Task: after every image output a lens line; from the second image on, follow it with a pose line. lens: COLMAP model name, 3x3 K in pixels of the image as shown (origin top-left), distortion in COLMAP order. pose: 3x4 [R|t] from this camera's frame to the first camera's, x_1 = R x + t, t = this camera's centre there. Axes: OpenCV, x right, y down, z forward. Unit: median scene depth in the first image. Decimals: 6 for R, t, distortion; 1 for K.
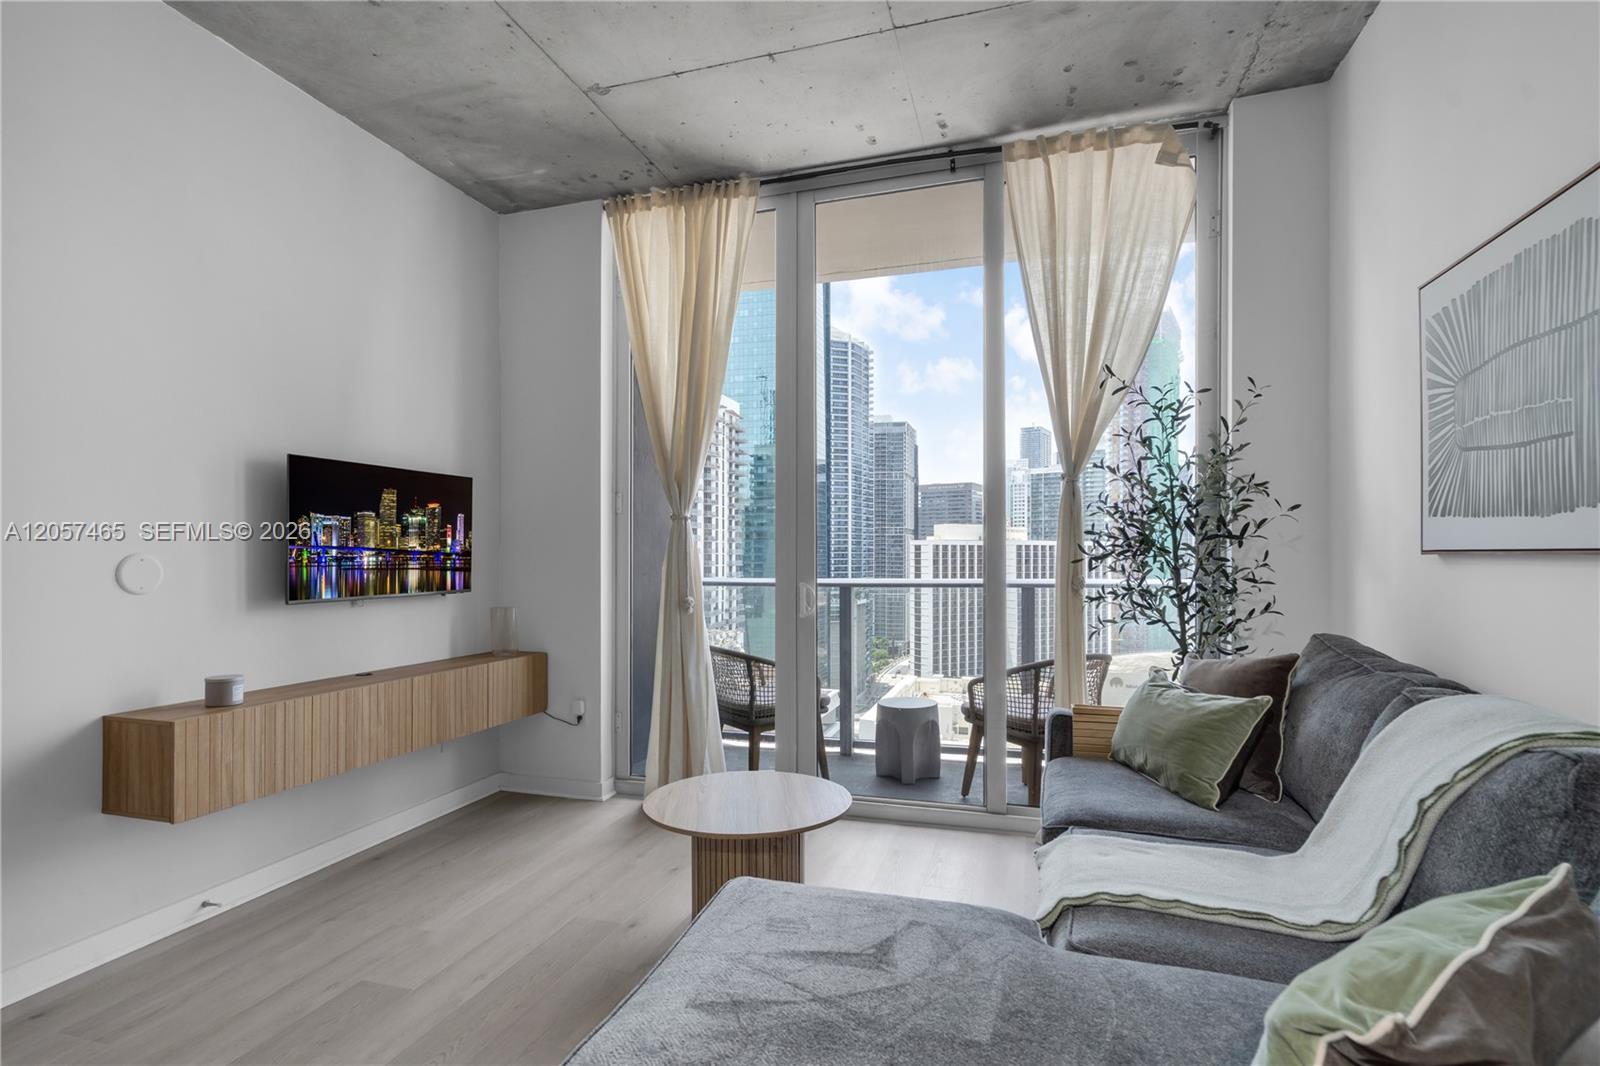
lens RADIAL K [[759.2, 0, 806.0], [0, 759.2, 556.9], [0, 0, 1]] dist [-0.003263, 0.004330]
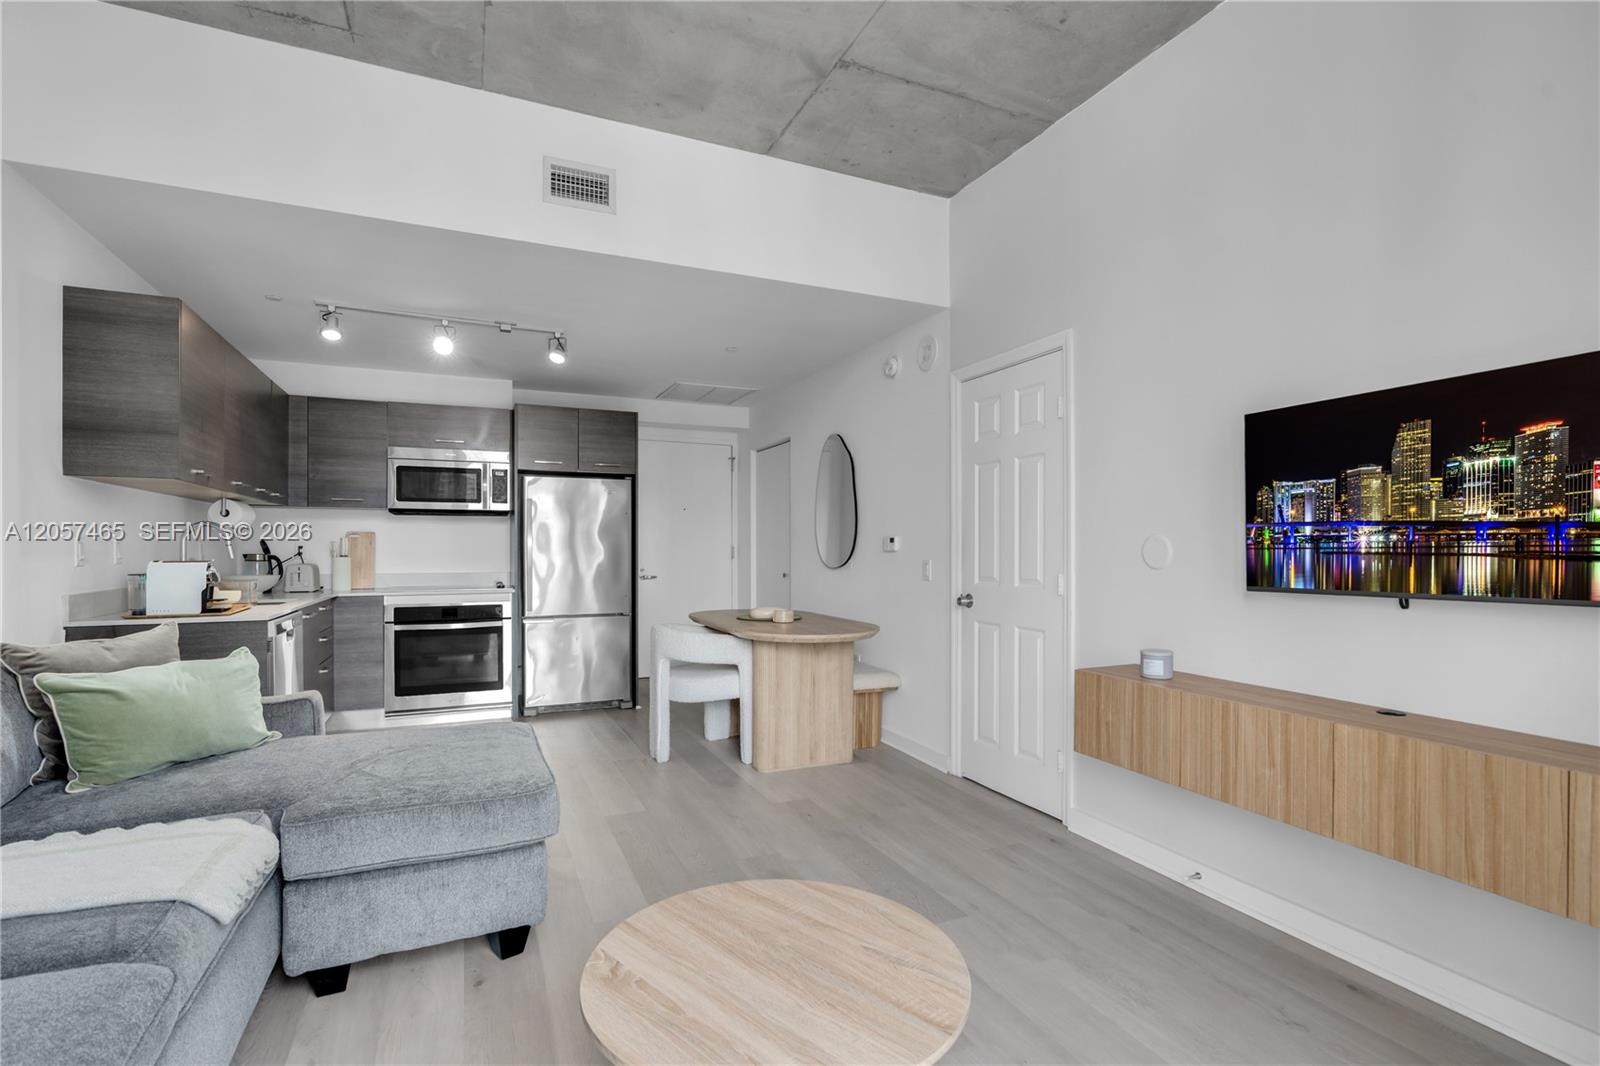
lens RADIAL K [[759.2, 0, 788.5], [0, 759.2, 578.1], [0, 0, 1]] dist [-0.003263, 0.004330]
pose [[-0.768064, 0.021060, -0.640027, 0.221498], [-0.000816, 0.999426, 0.033866, 0.014835], [0.640373, 0.026534, -0.767606, 1.132888]]
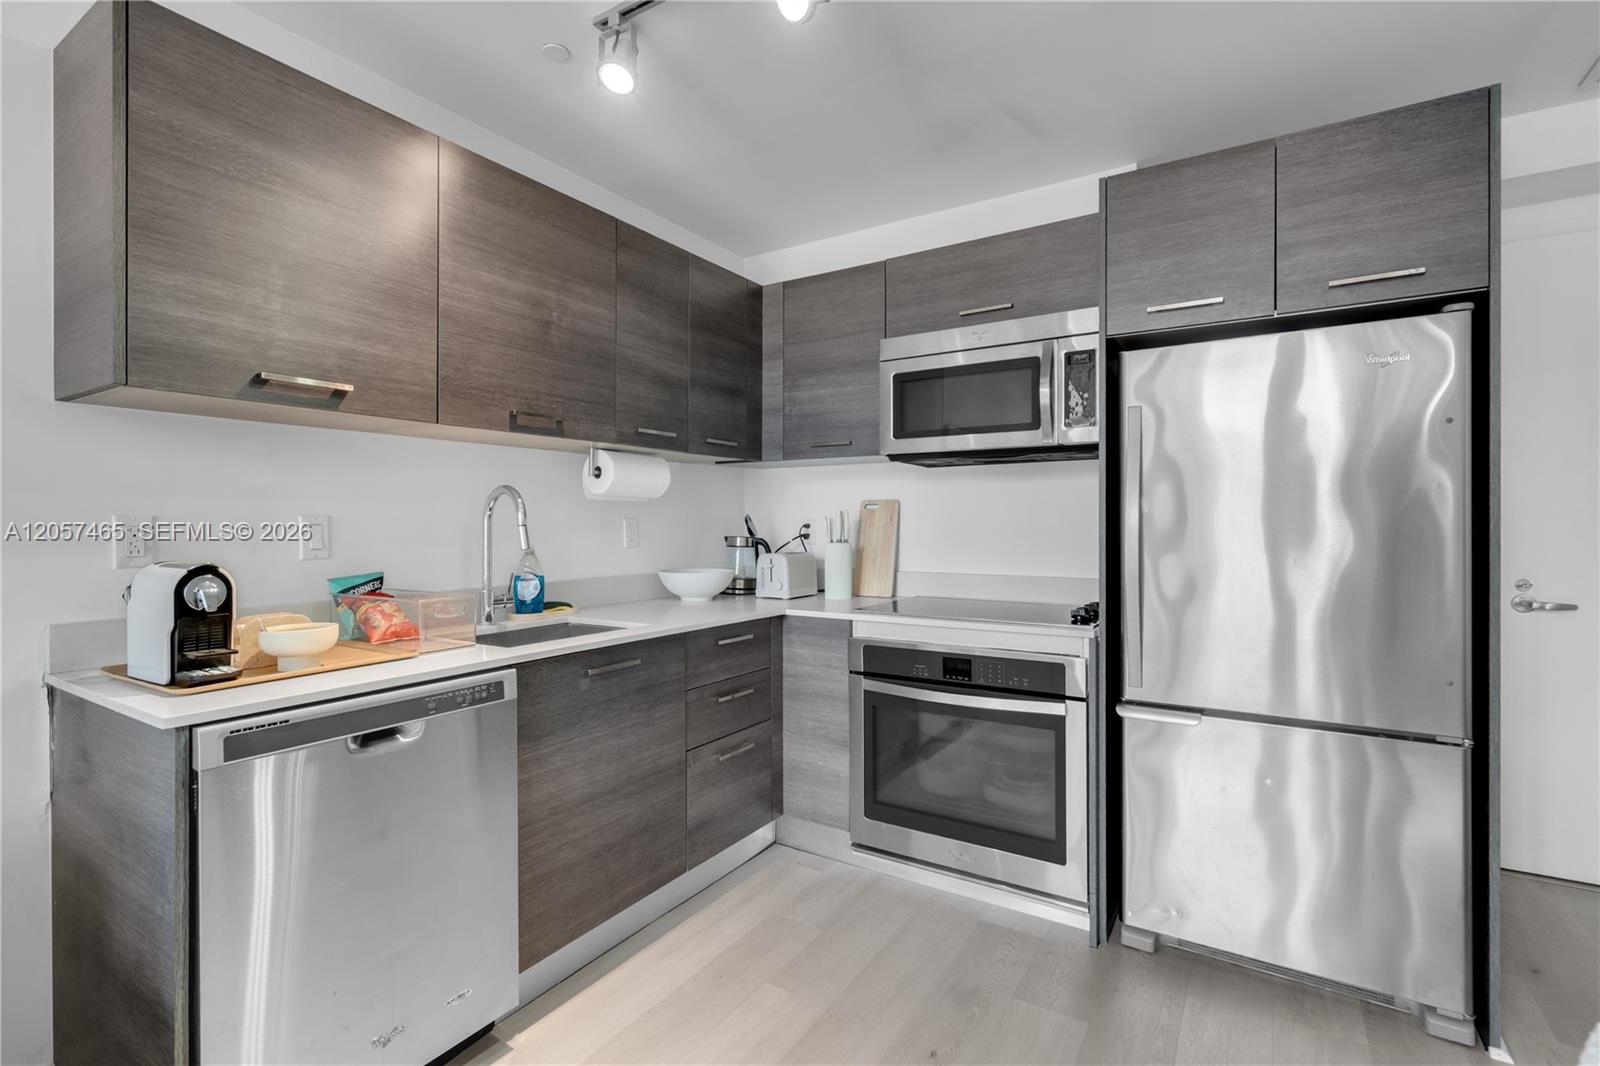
lens RADIAL K [[759.2, 0, 801.9], [0, 759.2, 521.0], [0, 0, 1]] dist [-0.003263, 0.004330]
pose [[-0.965872, -0.001117, 0.259016, -0.273994], [-0.001628, 0.999997, -0.001759, 0.000495], [-0.259013, -0.002121, -0.965871, 0.252168]]
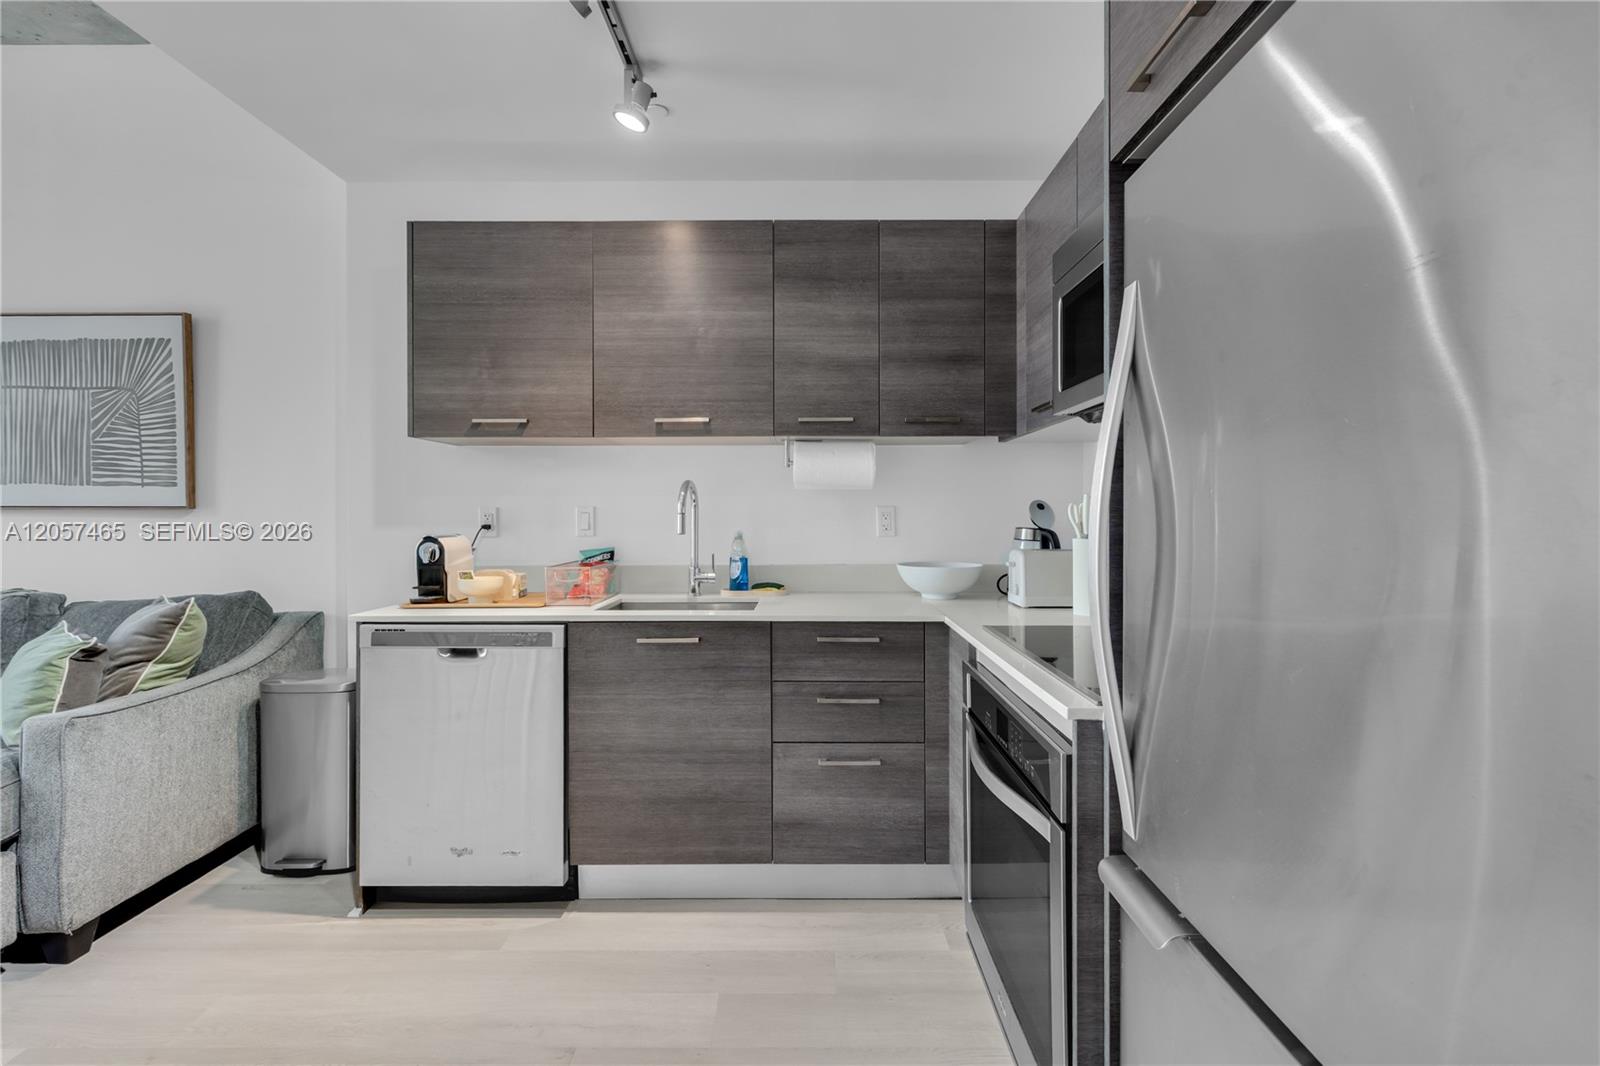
lens RADIAL K [[759.2, 0, 795.1], [0, 759.2, 516.6], [0, 0, 1]] dist [-0.003263, 0.004330]
pose [[-0.279518, -0.007009, 0.960115, -0.653701], [0.000953, 0.999971, 0.007577, 0.000545], [-0.960140, 0.003033, -0.279503, -0.215572]]
